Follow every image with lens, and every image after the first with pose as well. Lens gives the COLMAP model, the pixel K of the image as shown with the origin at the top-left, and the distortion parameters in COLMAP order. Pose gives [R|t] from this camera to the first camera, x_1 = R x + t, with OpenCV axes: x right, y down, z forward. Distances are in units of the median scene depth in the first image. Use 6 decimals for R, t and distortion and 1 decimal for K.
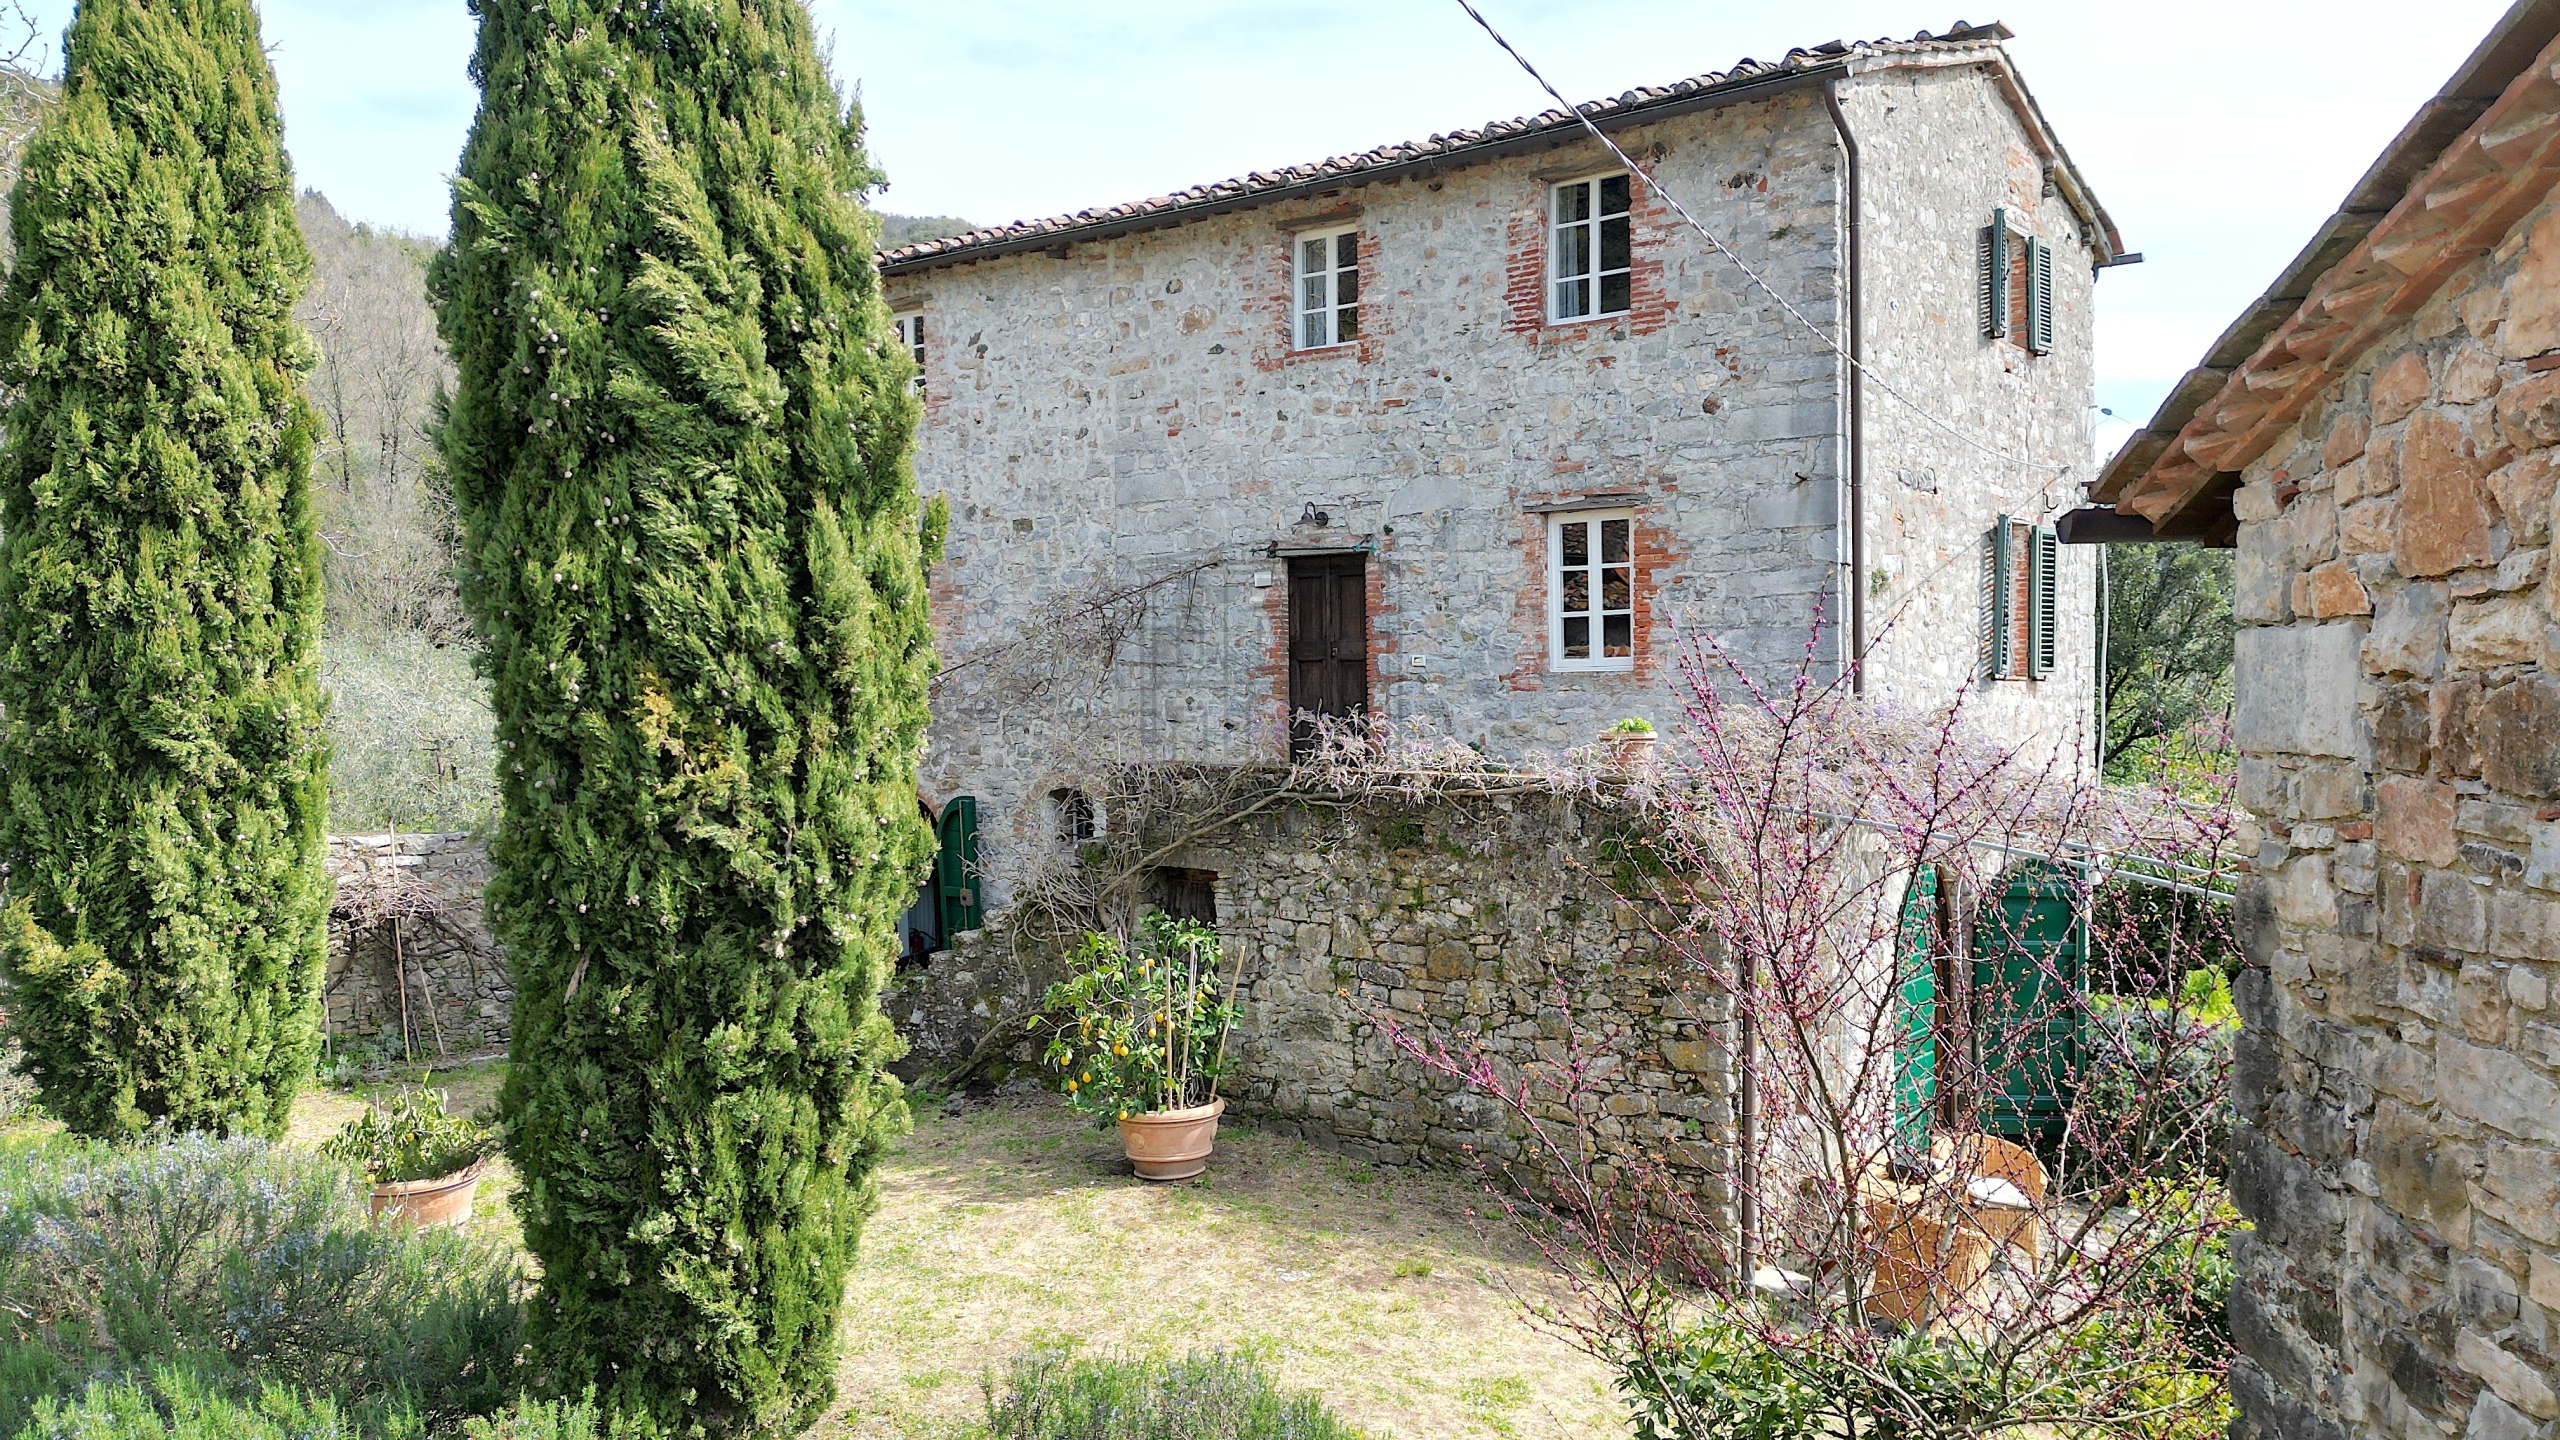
lens RADIAL K [[1766.6, 0, 1289.3], [0, 1766.6, 725.9], [0, 0, 1]] dist [0.056137, -0.070380]
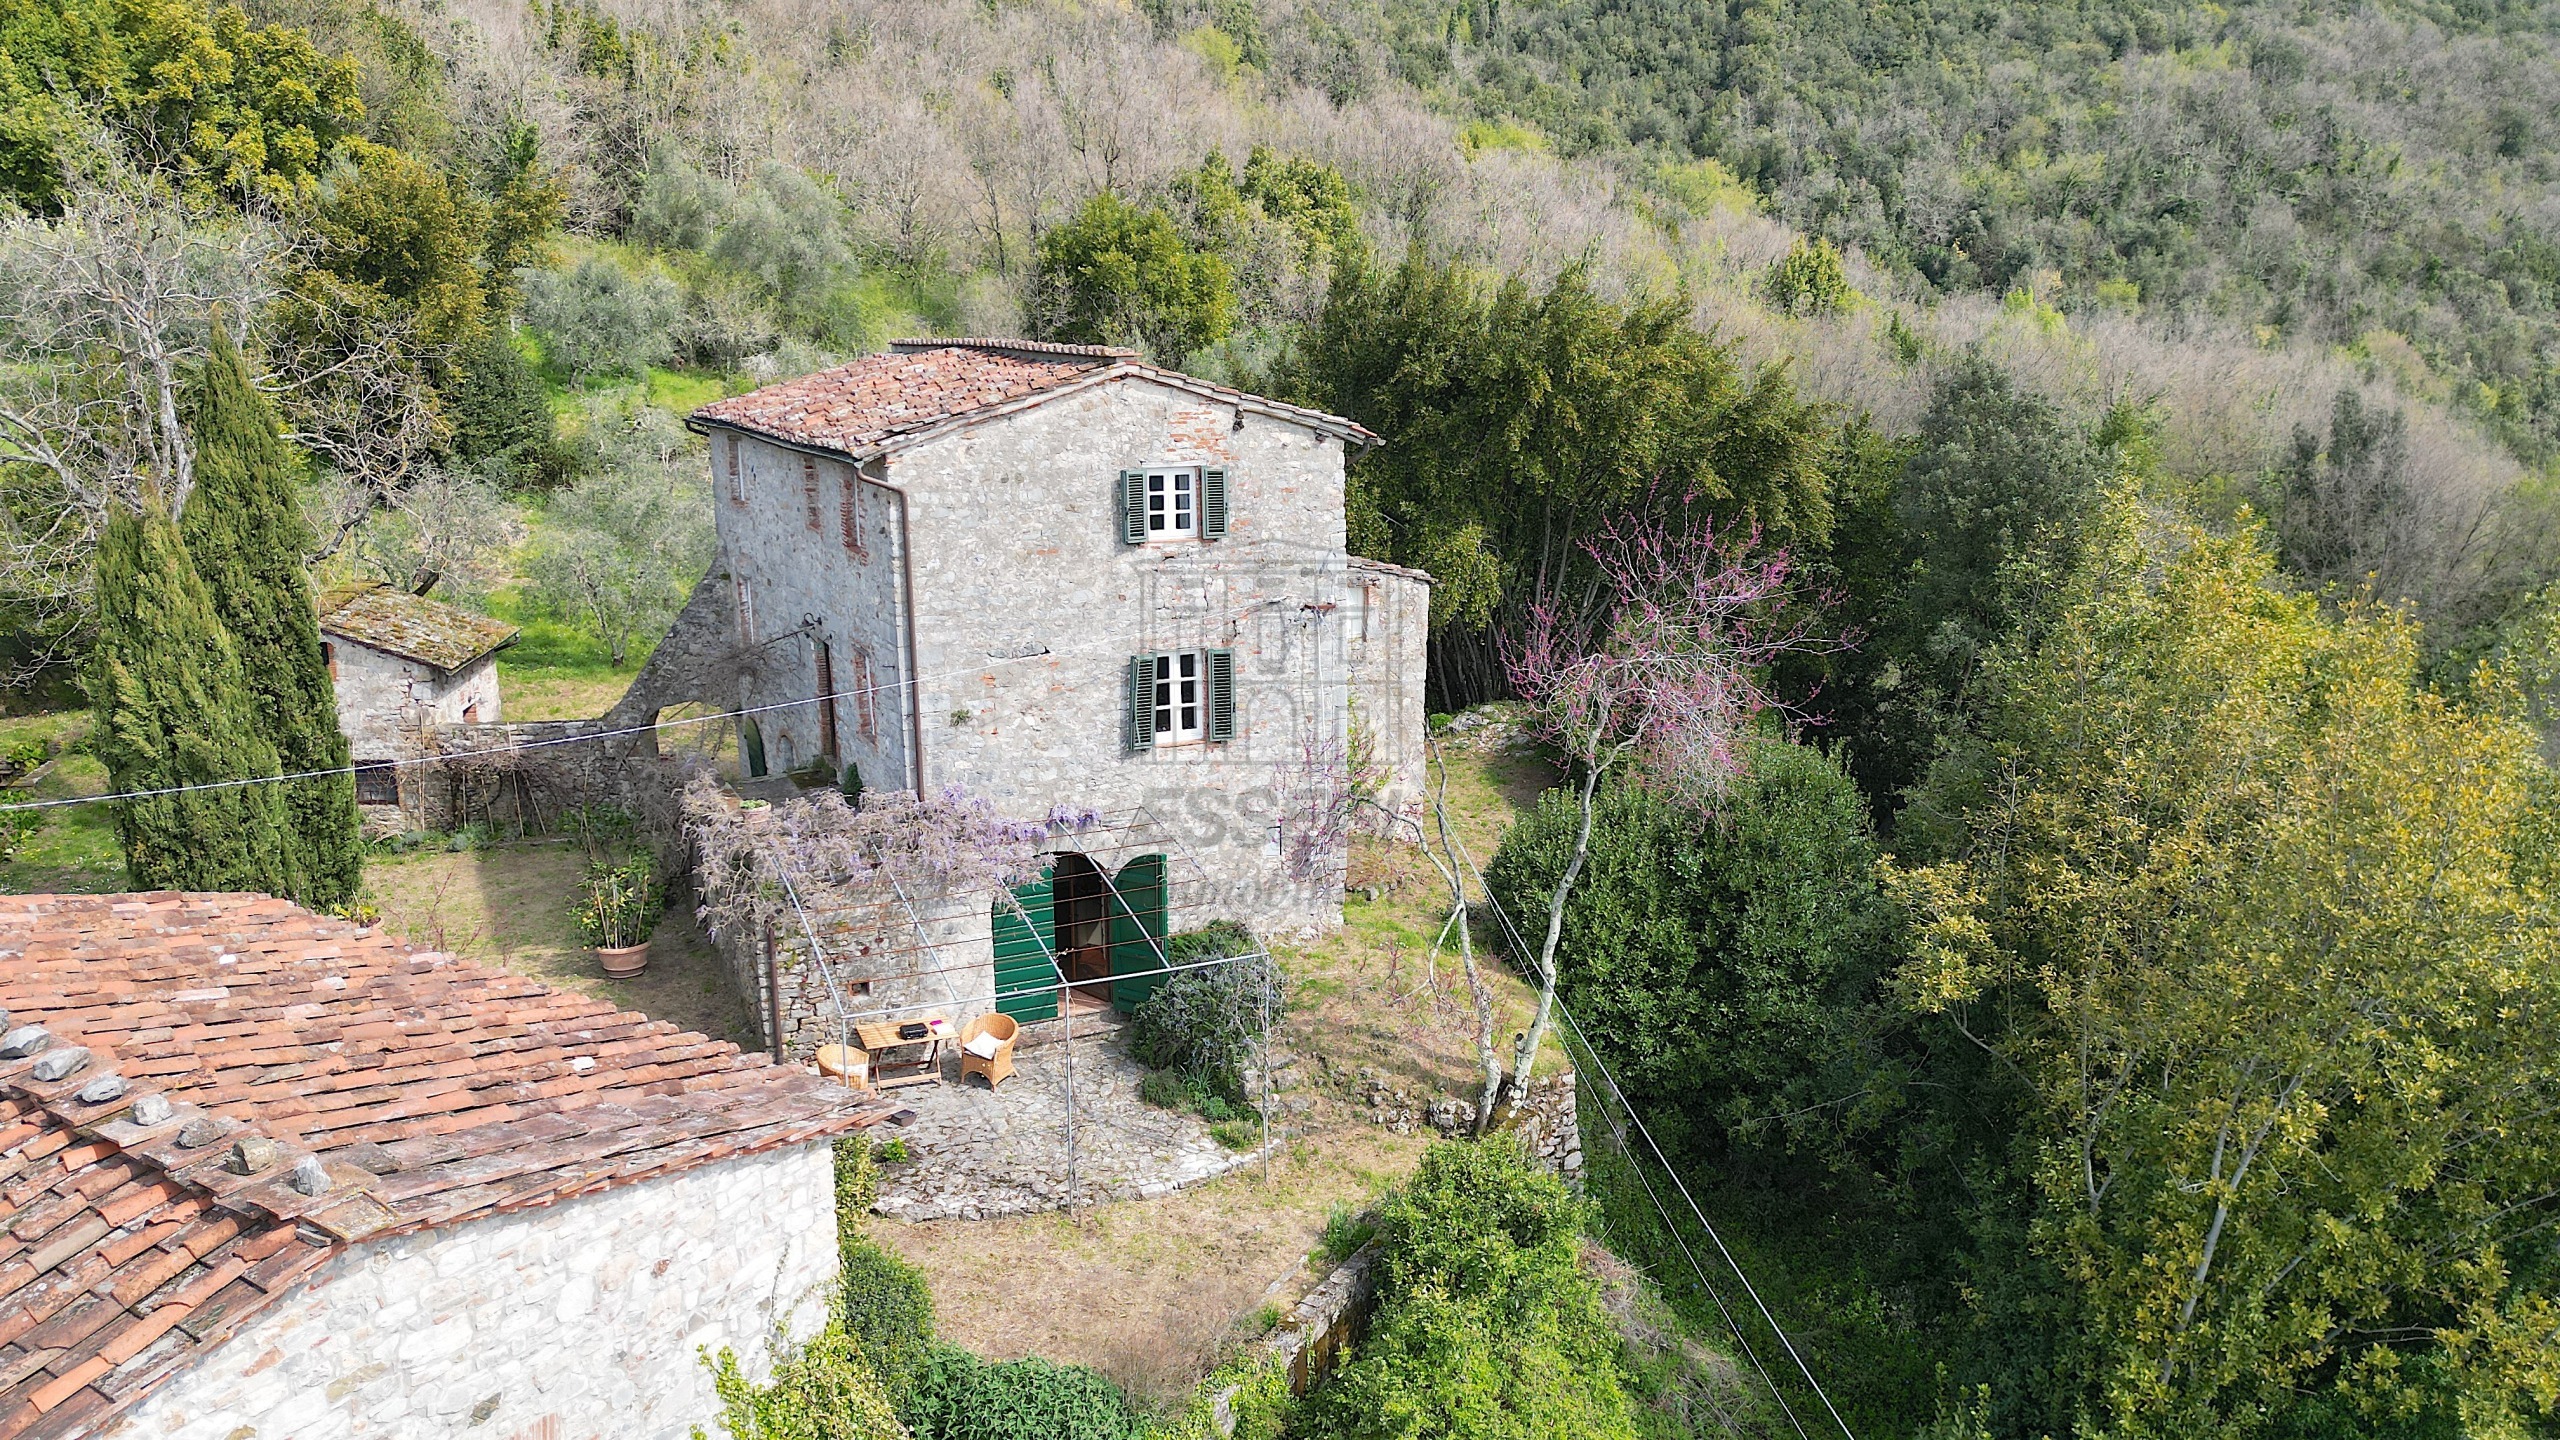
lens RADIAL K [[1766.6, 0, 1289.3], [0, 1766.6, 725.9], [0, 0, 1]] dist [0.056137, -0.070380]
pose [[0.891973, 0.102068, -0.440417, 1.733138], [-0.010645, 0.978652, 0.205247, -0.543851], [0.451964, -0.178386, 0.874018, -0.505973]]
